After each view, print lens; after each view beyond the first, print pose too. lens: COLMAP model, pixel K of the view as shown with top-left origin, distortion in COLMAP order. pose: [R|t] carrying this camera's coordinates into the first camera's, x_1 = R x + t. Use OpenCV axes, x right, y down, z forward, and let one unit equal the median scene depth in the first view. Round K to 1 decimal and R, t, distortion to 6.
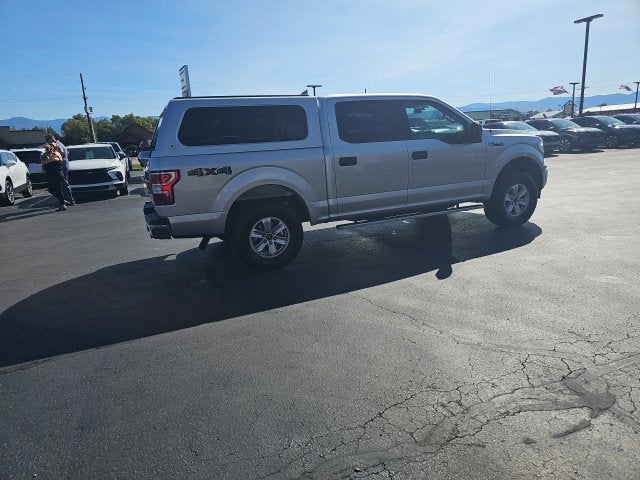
lens RADIAL K [[426.9, 0, 310.3], [0, 426.9, 242.0], [0, 0, 1]] dist [0.062581, -0.052921]
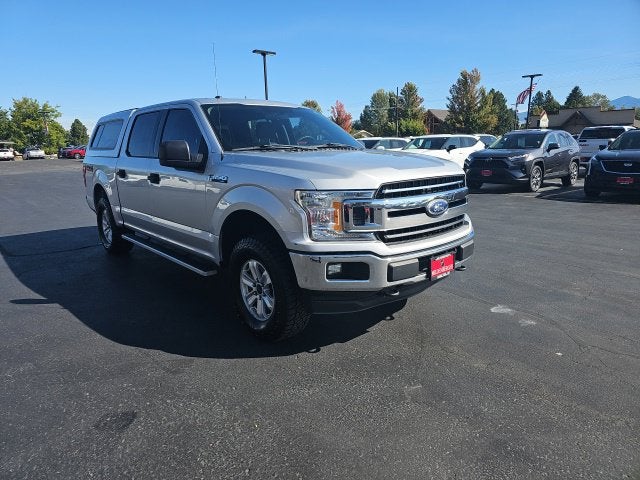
lens RADIAL K [[423.0, 0, 306.2], [0, 423.0, 236.4], [0, 0, 1]] dist [0.064446, -0.053323]
pose [[0.300204, 0.256070, -0.918861, 1.223466], [-0.220296, 0.955864, 0.194408, -0.350715], [0.928088, 0.144060, 0.343365, 1.115805]]
